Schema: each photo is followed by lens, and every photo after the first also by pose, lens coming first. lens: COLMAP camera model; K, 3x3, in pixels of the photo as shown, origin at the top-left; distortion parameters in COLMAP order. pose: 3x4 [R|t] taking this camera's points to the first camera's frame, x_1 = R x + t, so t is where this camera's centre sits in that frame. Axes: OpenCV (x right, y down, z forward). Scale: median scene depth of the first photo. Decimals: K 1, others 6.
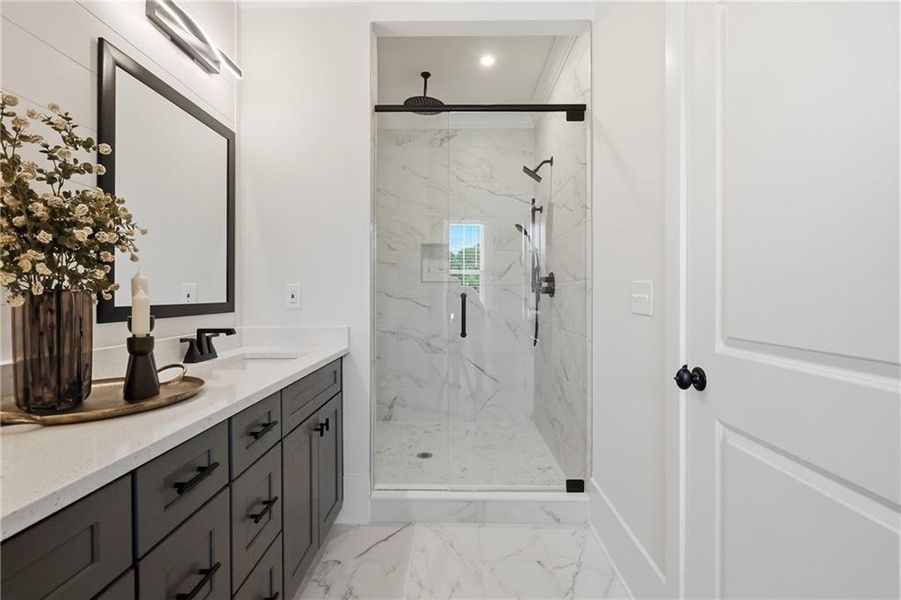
lens RADIAL K [[412.5, 0, 453.1], [0, 412.5, 297.4], [0, 0, 1]] dist [0.001215, 0.000124]
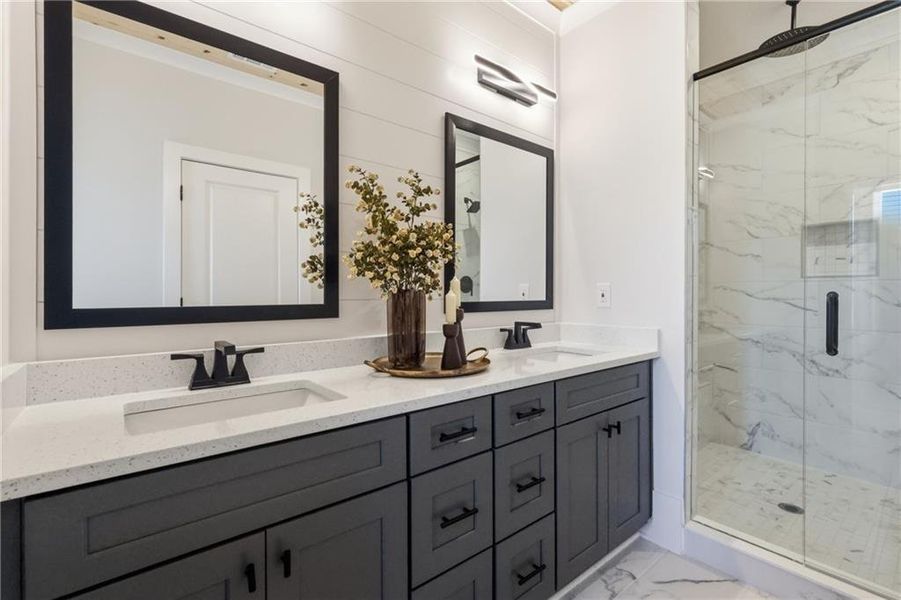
lens RADIAL K [[412.5, 0, 453.1], [0, 412.5, 297.0], [0, 0, 1]] dist [0.001215, 0.000124]
pose [[0.643594, 0.006728, -0.765337, 0.189558], [-0.006404, 0.999974, 0.003405, 0.000616], [0.765340, 0.002710, 0.643620, 0.080025]]
